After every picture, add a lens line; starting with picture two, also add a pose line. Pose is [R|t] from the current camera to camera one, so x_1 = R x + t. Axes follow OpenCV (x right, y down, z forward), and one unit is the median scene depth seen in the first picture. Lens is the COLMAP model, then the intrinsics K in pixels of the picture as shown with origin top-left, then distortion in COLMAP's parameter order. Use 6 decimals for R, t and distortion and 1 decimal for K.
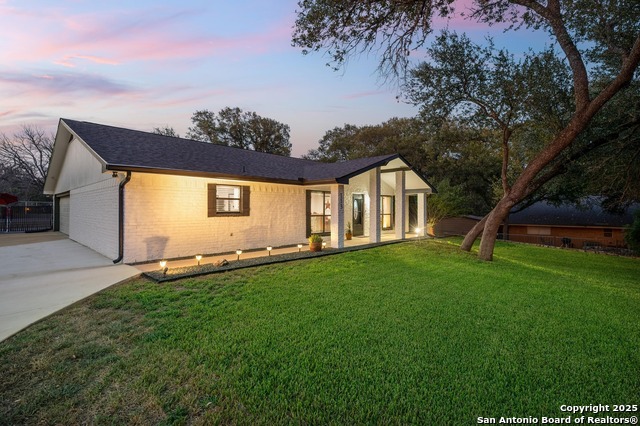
lens RADIAL K [[299.5, 0, 320.0], [0, 299.5, 213.0], [0, 0, 1]] dist [0.000280, -0.000001]
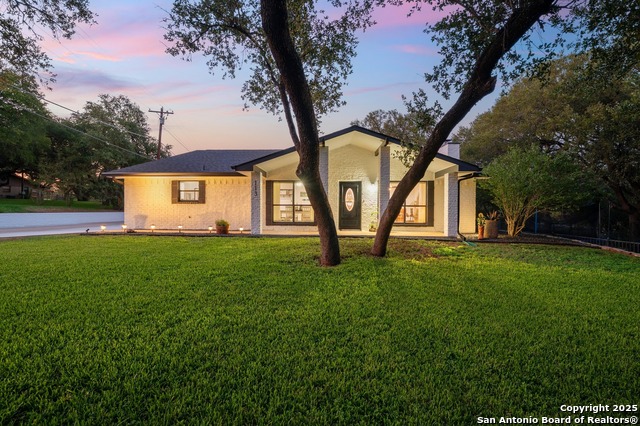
lens RADIAL K [[273.4, 0, 320.0], [0, 273.4, 213.0], [0, 0, 1]] dist [-0.000257, -0.000008]
pose [[0.655549, 0.012856, -0.755043, 0.993976], [-0.014244, 0.999888, 0.004658, 0.038693], [0.755018, 0.007702, 0.655658, 0.615930]]
